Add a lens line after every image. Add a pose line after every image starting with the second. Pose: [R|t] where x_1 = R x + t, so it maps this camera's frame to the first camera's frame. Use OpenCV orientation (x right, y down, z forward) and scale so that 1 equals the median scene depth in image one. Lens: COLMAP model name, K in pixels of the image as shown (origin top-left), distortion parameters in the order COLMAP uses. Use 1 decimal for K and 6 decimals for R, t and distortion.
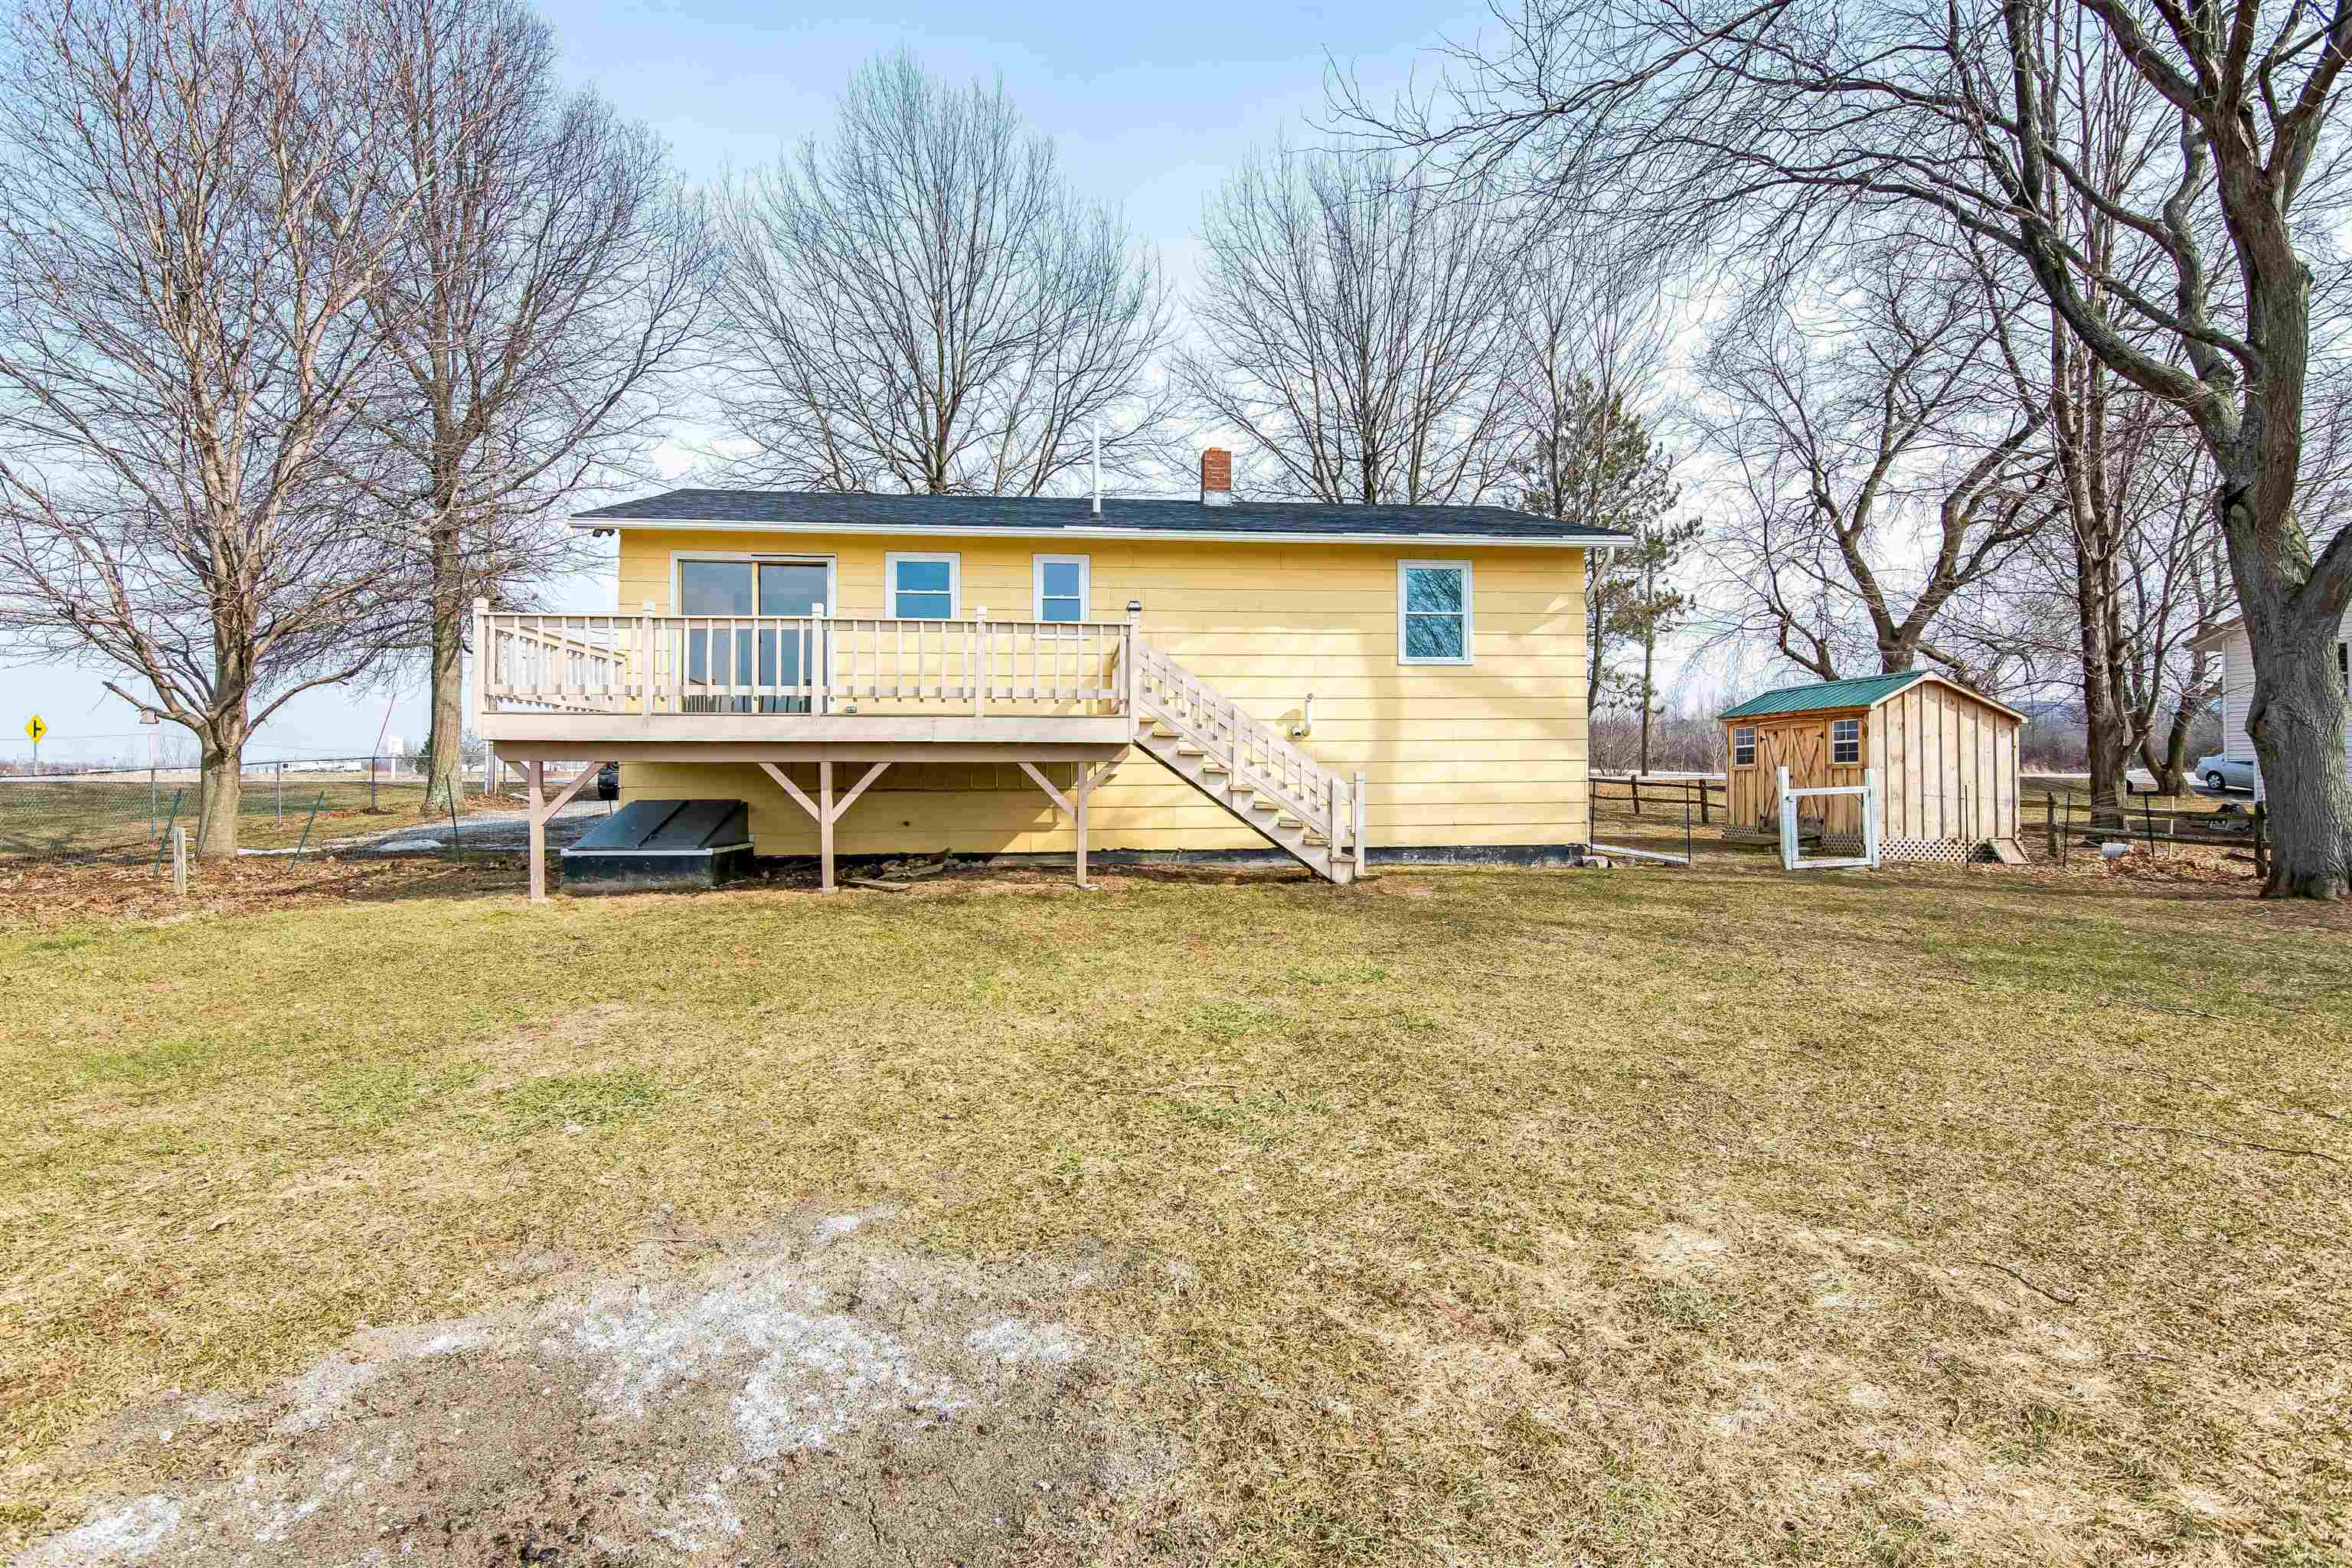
lens RADIAL K [[1155.6, 0, 1171.6], [0, 1155.6, 748.4], [0, 0, 1]] dist [0.017257, -0.018516]
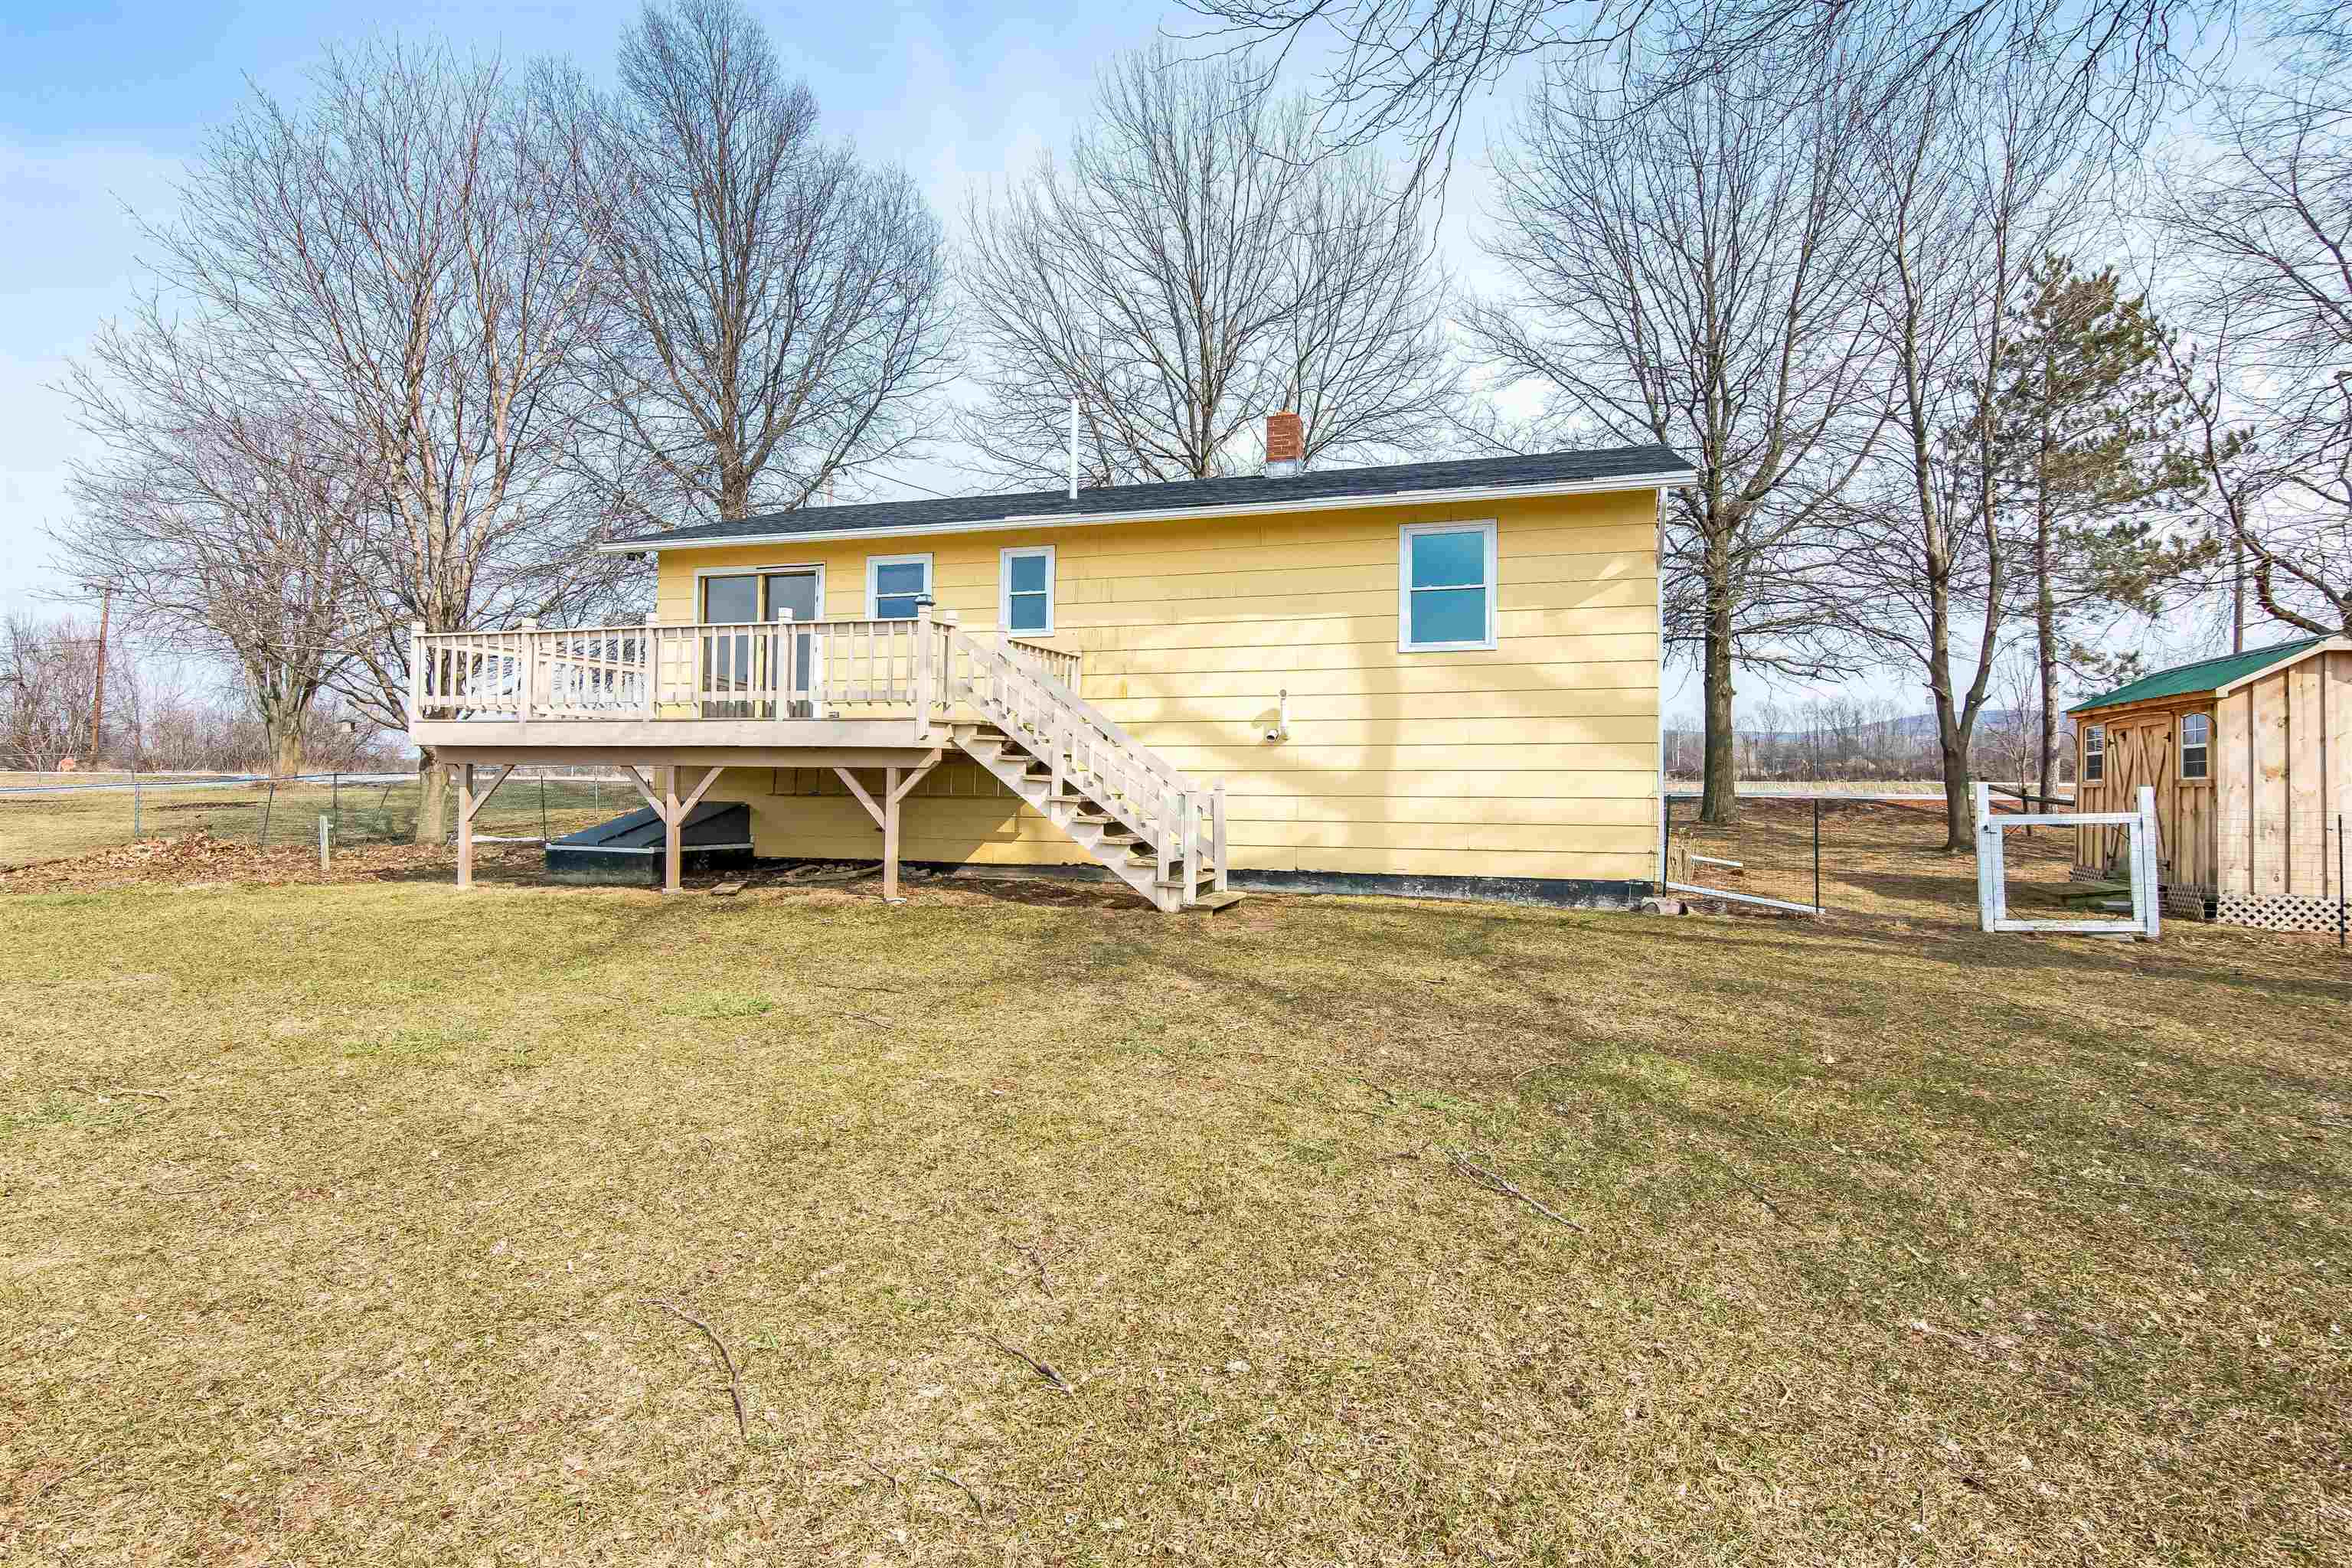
lens RADIAL K [[1228.8, 0, 1171.1], [0, 1228.8, 753.2], [0, 0, 1]] dist [-0.000405, 0.000210]
pose [[0.910027, 0.001100, -0.414548, 0.411380], [-0.002032, 0.999996, -0.001806, 0.000778], [0.414545, 0.002486, 0.910026, 0.138428]]
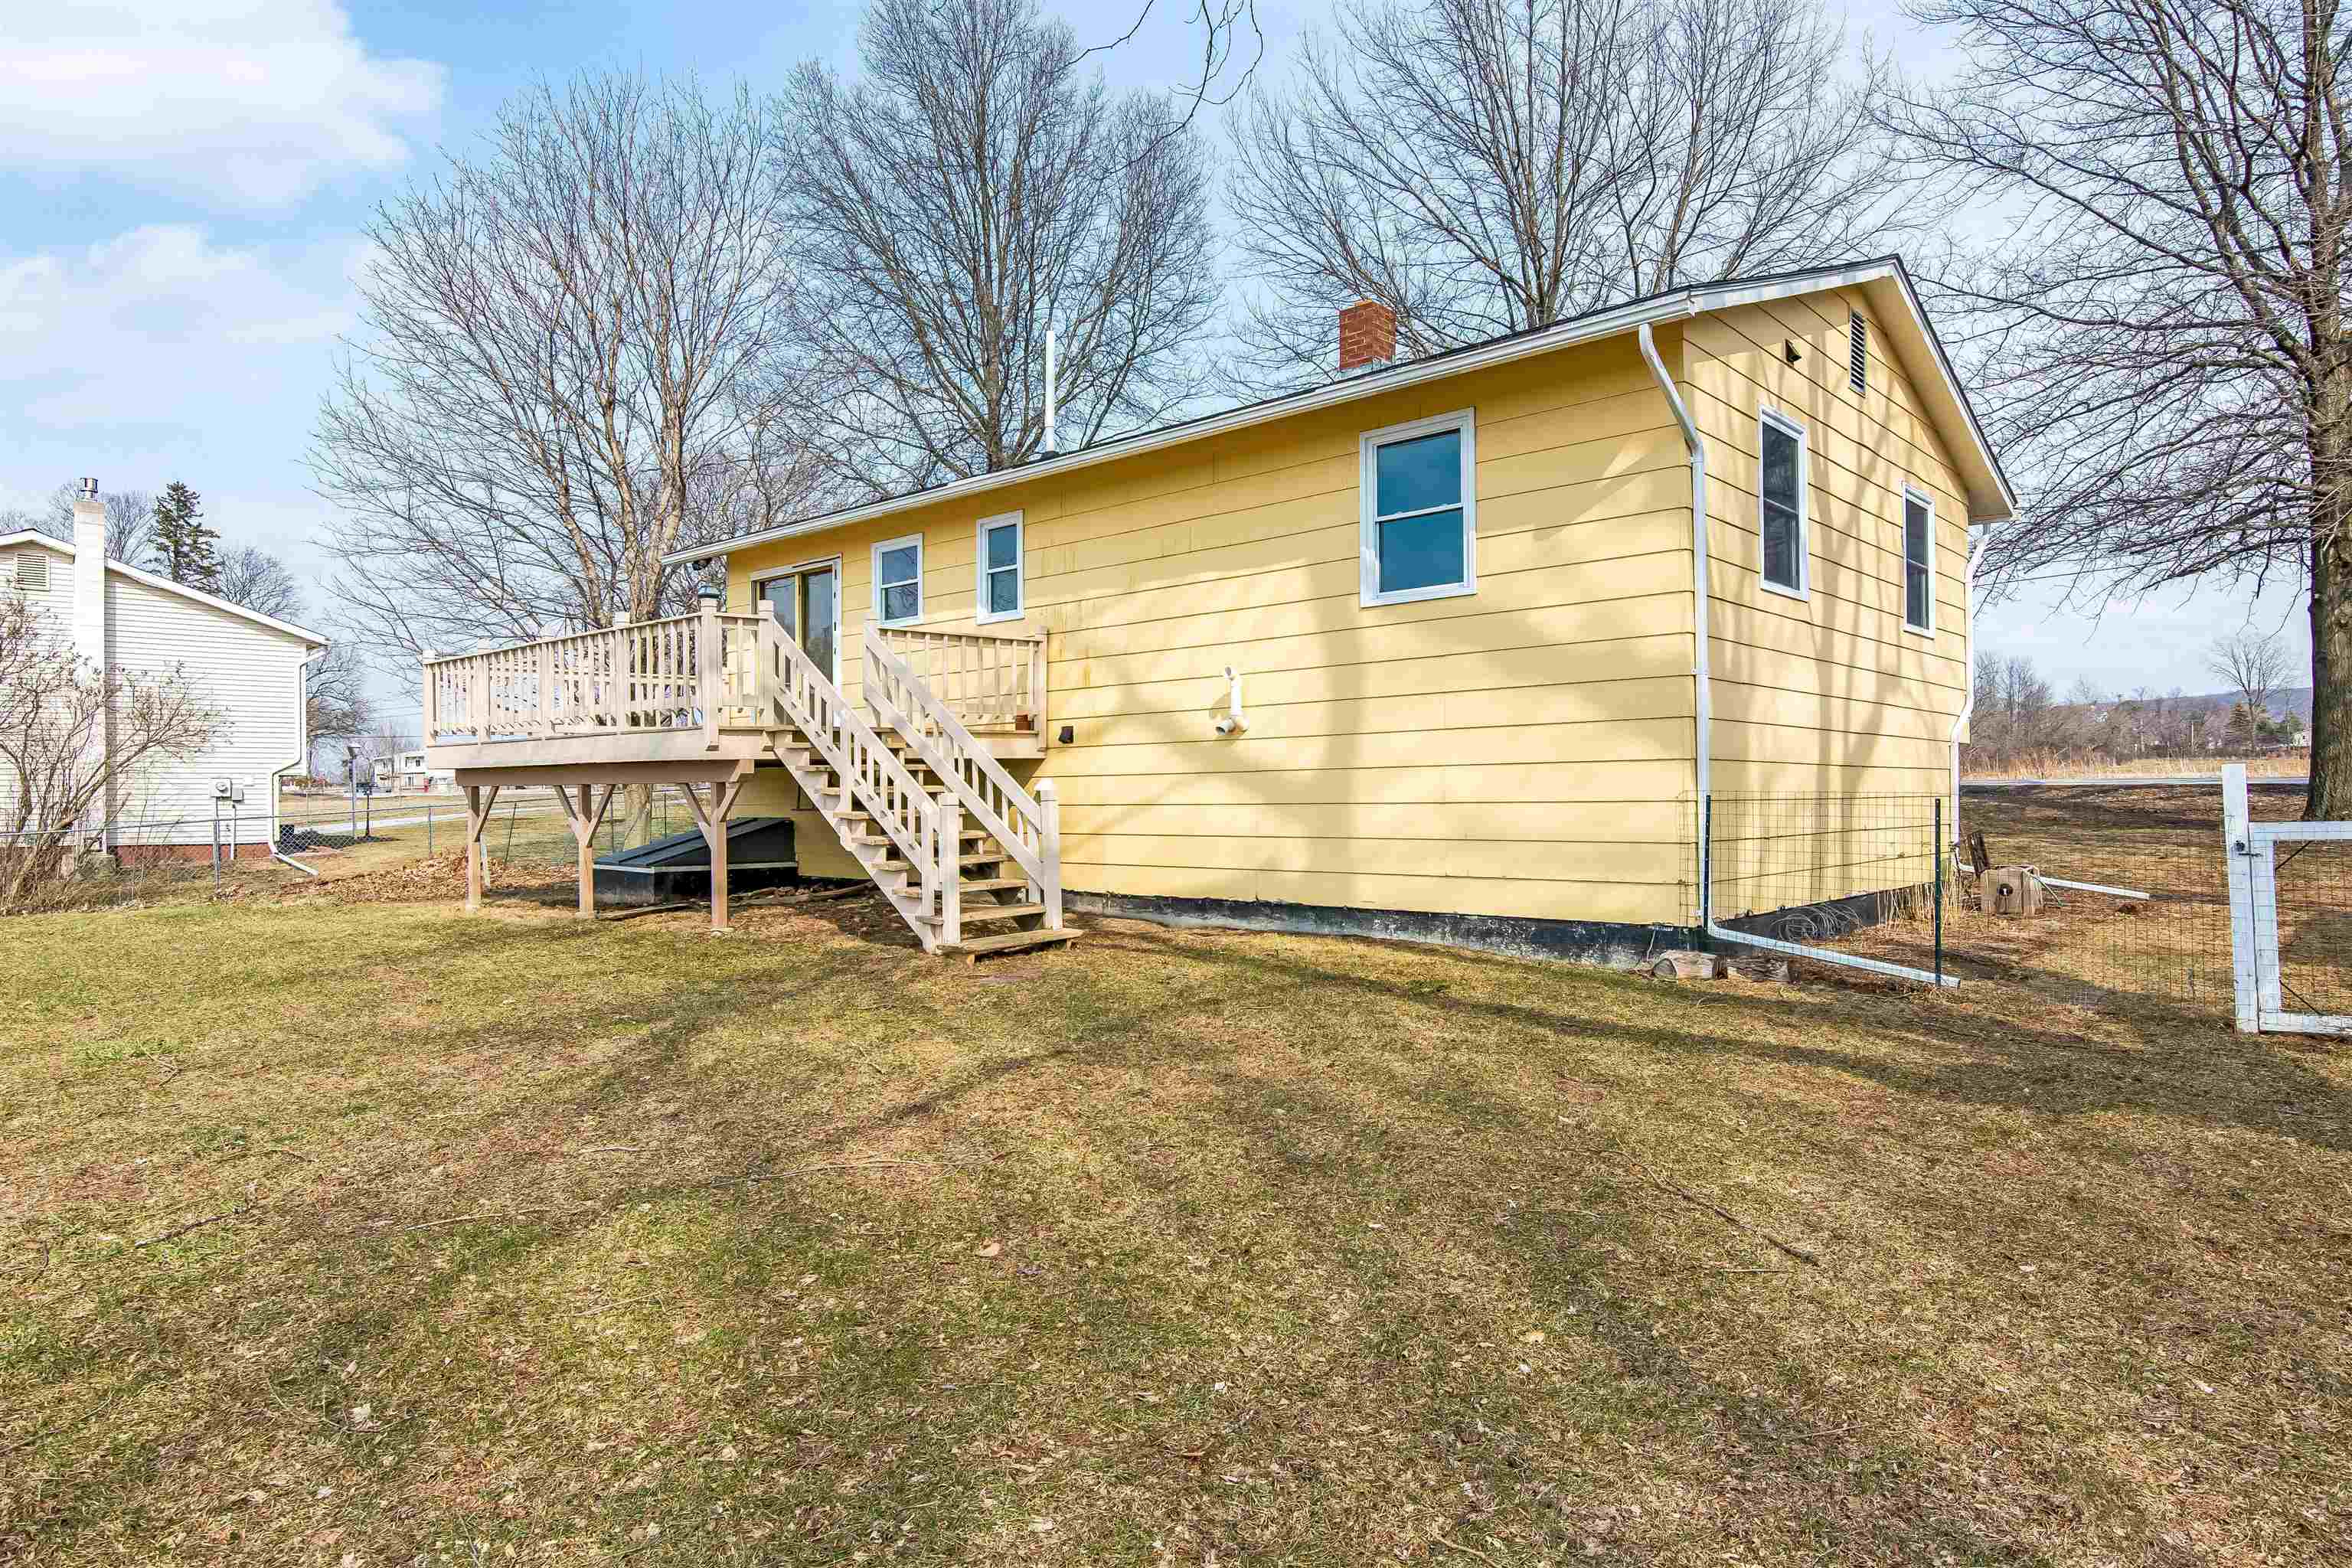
lens RADIAL K [[1379.9, 0, 1176.0], [0, 1379.9, 784.0], [0, 0, 1]] dist [0.001746, 0.000485]
pose [[0.652590, -0.006080, -0.757687, 0.680070], [0.029818, 0.999399, 0.017662, 0.003803], [0.757124, -0.034119, 0.652379, 0.452770]]
